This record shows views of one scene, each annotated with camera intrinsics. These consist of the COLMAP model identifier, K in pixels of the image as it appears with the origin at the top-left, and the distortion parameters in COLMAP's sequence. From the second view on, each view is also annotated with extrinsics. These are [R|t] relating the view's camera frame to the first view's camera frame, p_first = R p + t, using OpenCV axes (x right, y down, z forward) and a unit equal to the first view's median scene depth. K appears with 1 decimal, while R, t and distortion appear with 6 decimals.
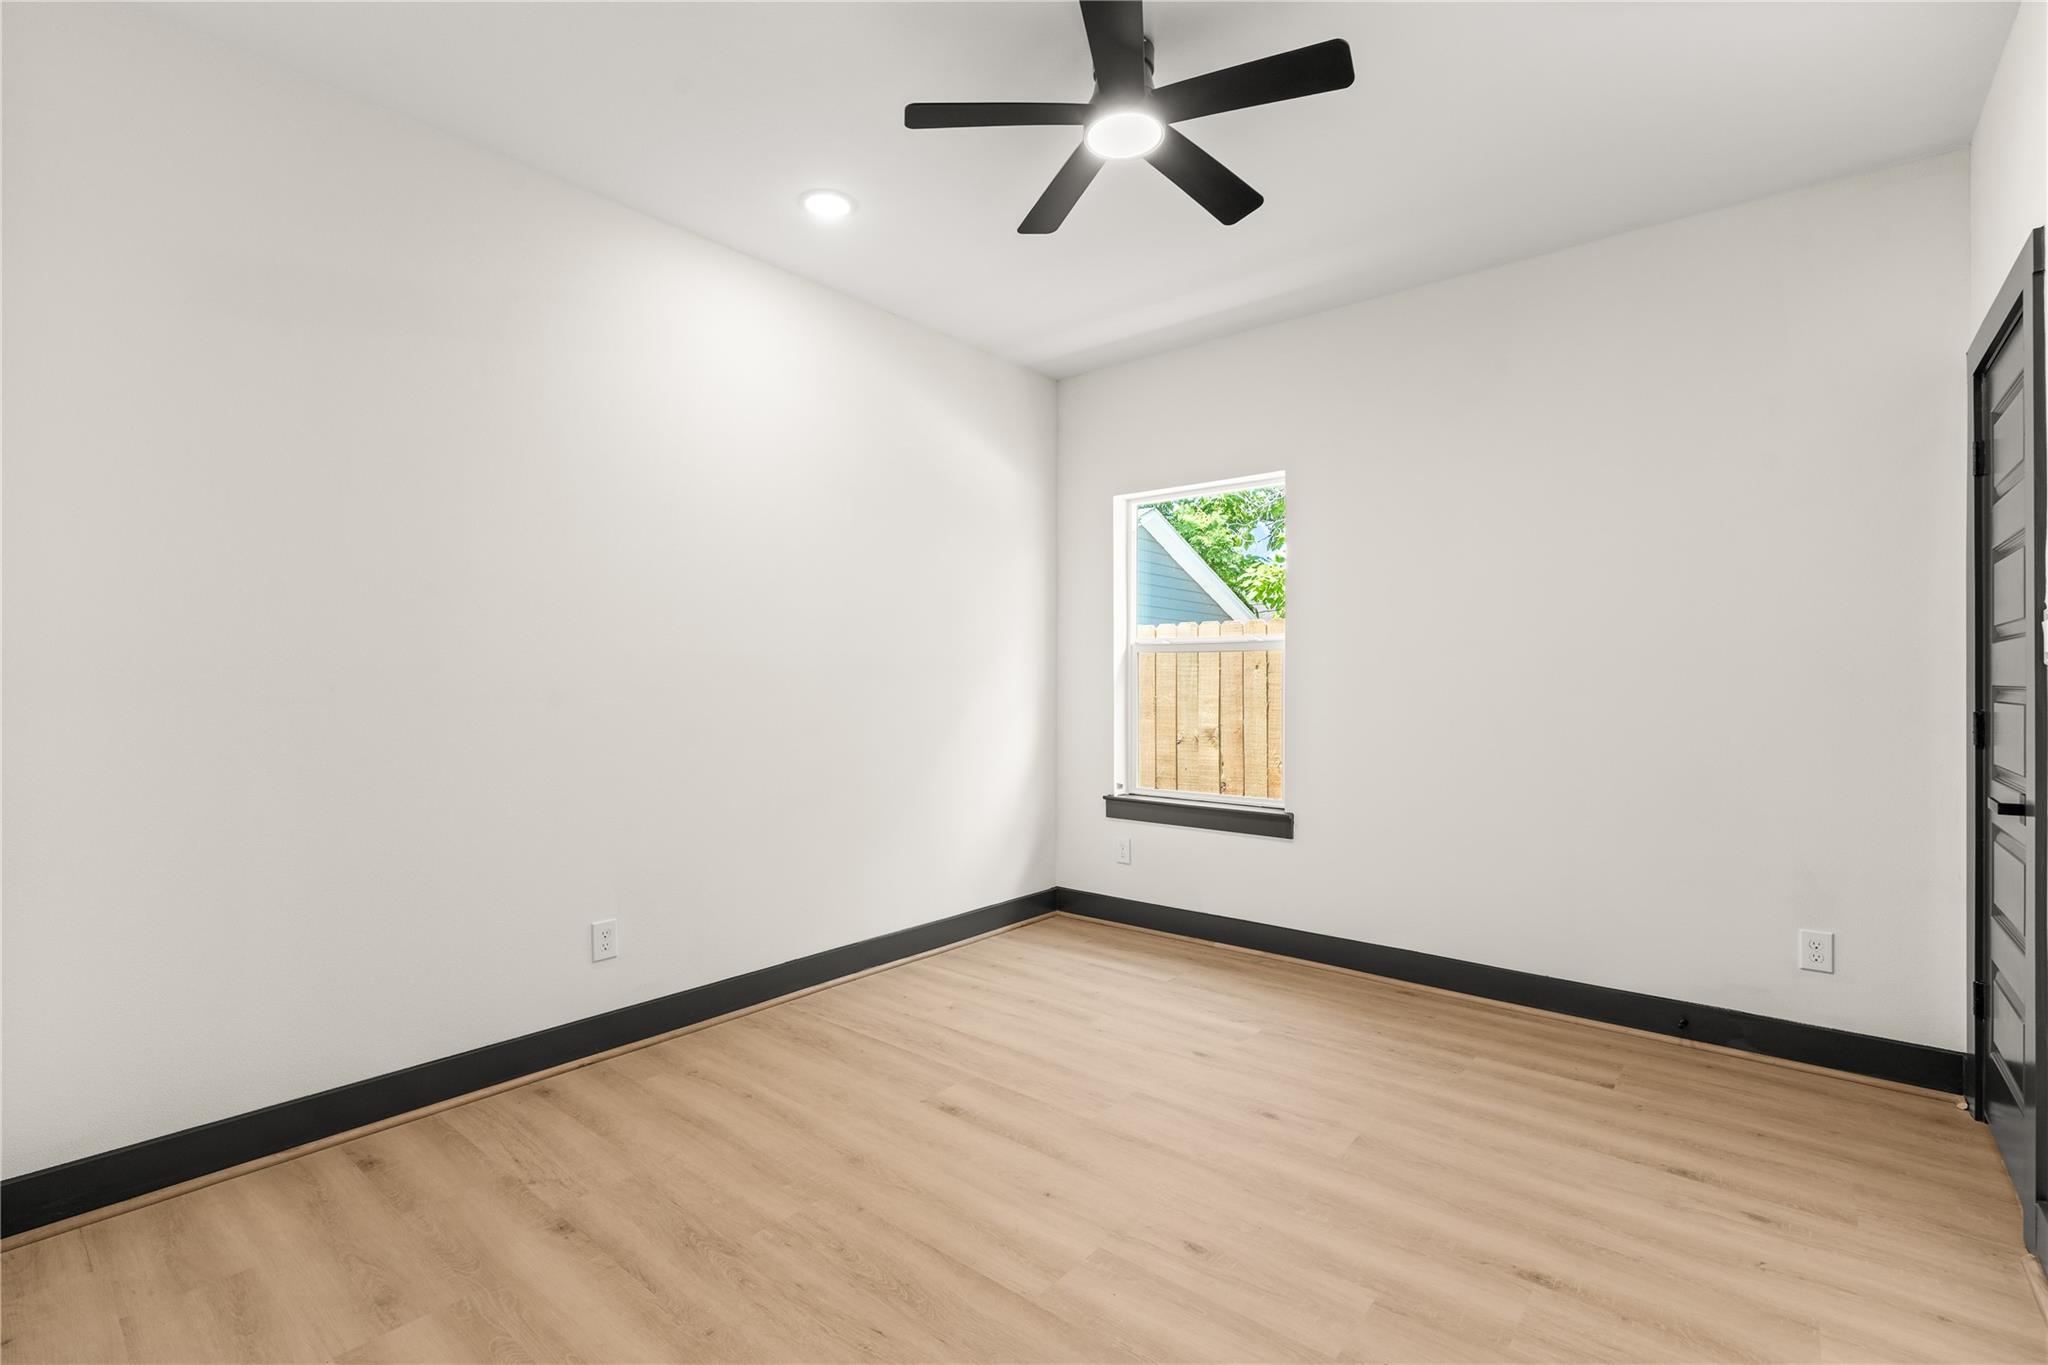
lens RADIAL K [[934.5, 0, 1017.9], [0, 934.5, 681.9], [0, 0, 1]] dist [0.004896, 0.001319]
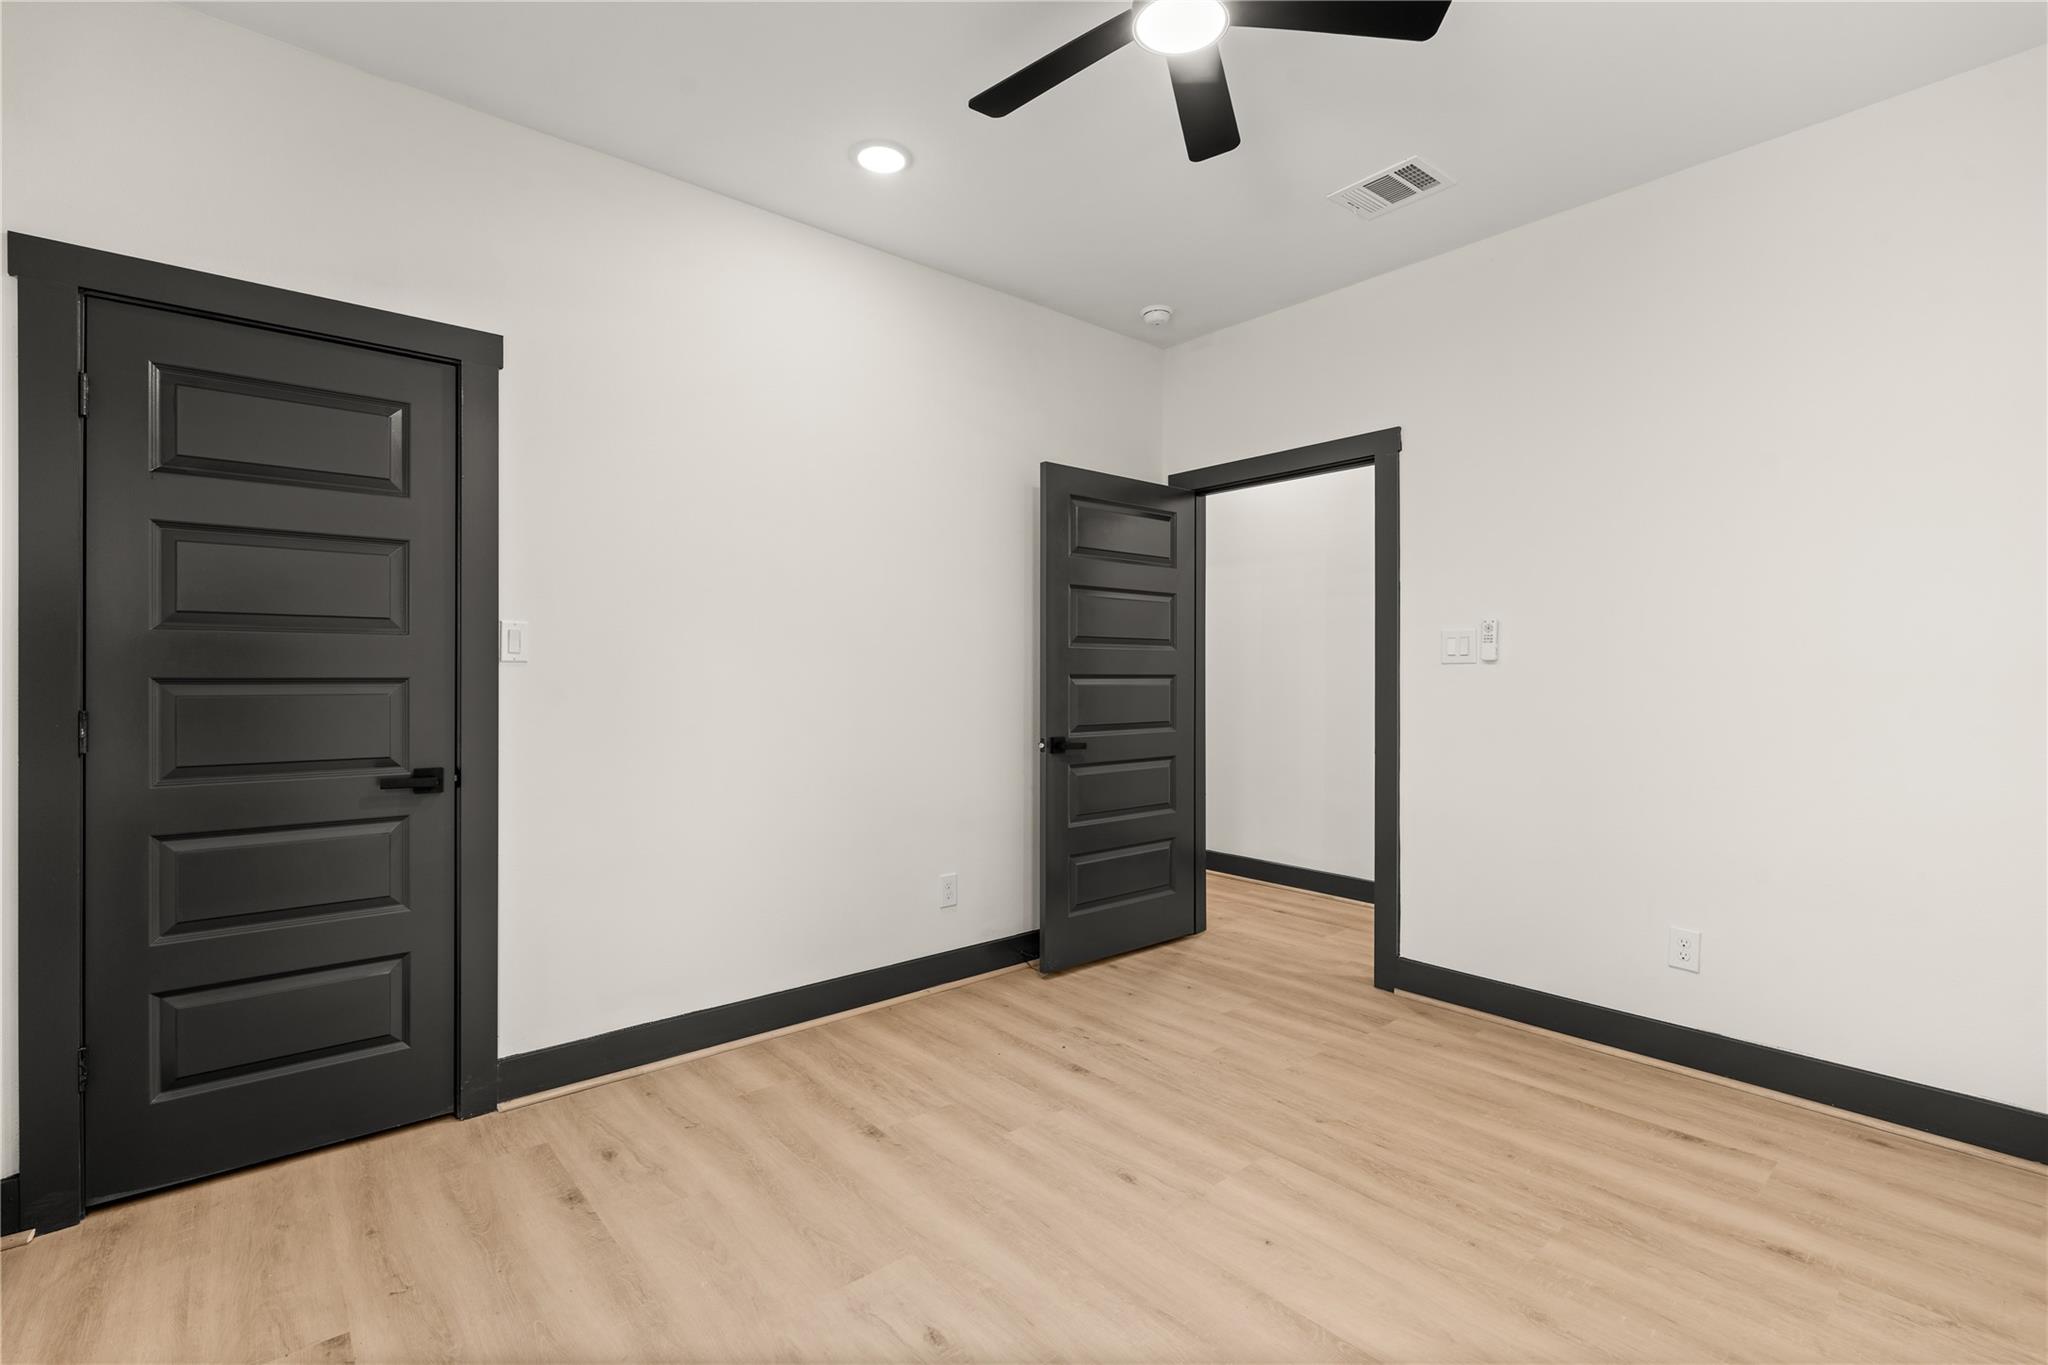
lens RADIAL K [[934.5, 0, 1007.3], [0, 934.5, 668.5], [0, 0, 1]] dist [0.004896, 0.001319]
pose [[-0.985464, -0.005496, 0.169797, 0.141510], [-0.006316, 0.999971, -0.004290, -0.005502], [-0.169769, -0.005300, -0.985470, 2.116031]]
